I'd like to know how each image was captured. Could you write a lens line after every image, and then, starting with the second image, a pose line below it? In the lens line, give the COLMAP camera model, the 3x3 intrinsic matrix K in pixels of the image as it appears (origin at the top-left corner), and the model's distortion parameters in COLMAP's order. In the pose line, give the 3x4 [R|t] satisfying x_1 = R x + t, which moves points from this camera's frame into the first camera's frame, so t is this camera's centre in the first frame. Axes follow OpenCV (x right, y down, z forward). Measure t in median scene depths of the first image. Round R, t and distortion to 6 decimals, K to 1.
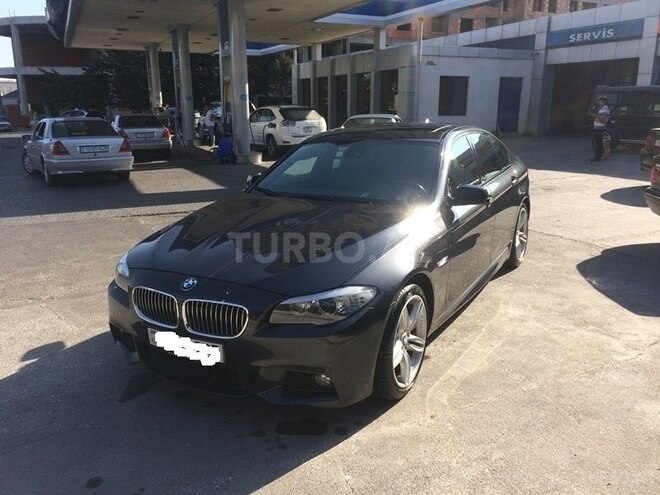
lens RADIAL K [[562.3, 0, 330.0], [0, 562.3, 248.2], [0, 0, 1]] dist [0.048238, -0.004269]
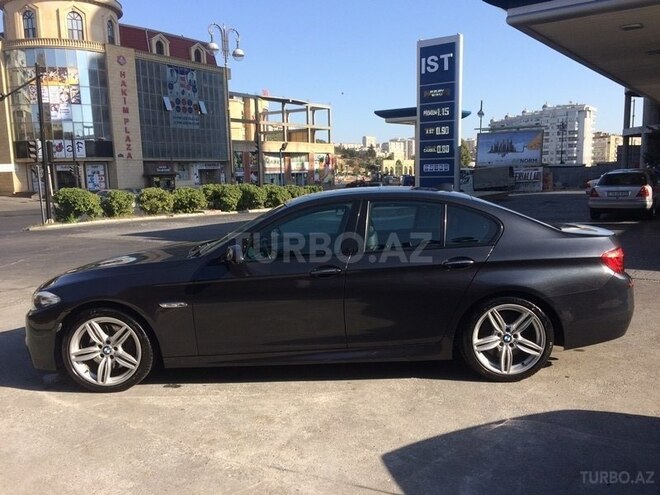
lens RADIAL K [[562.3, 0, 330.4], [0, 562.3, 247.5], [0, 0, 1]] dist [0.048238, -0.004269]
pose [[0.505188, 0.118962, -0.854771, 0.898702], [-0.200701, 0.979493, 0.017702, -0.117192], [0.839348, 0.162611, 0.518703, 0.432845]]
